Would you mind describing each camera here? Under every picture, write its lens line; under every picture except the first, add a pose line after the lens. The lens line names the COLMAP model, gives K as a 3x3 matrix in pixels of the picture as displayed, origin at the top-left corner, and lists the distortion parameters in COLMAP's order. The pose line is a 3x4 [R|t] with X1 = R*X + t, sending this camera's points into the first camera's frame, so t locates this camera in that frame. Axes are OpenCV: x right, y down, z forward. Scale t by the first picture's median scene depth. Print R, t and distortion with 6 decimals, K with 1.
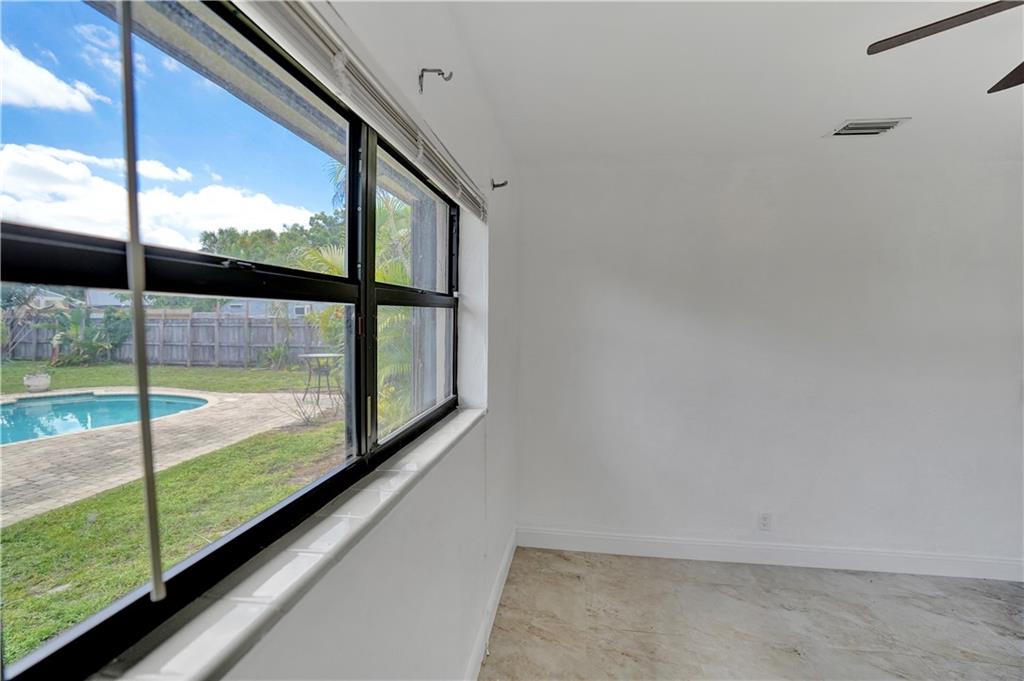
lens RADIAL K [[477.6, 0, 505.9], [0, 477.6, 345.2], [0, 0, 1]] dist [-0.071758, 0.026240]
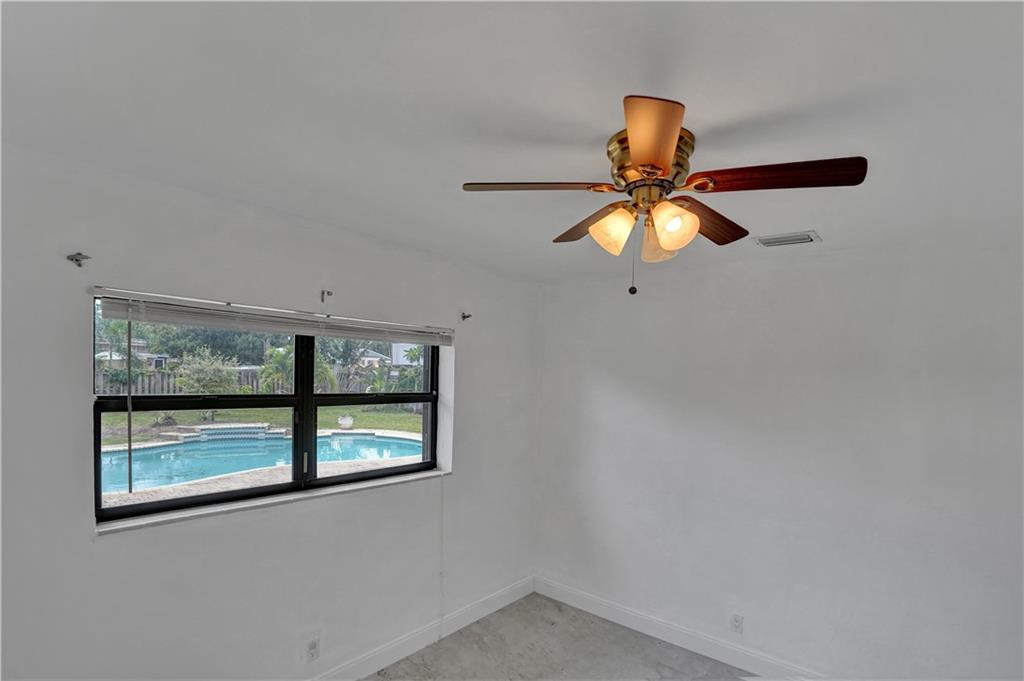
lens RADIAL K [[492.0, 0, 508.6], [0, 492.0, 389.7], [0, 0, 1]] dist [-0.077981, 0.030007]
pose [[0.860145, 0.040509, -0.508439, 0.723119], [-0.058991, 0.998053, -0.020278, -0.081706], [0.506627, 0.047436, 0.860859, -0.173721]]
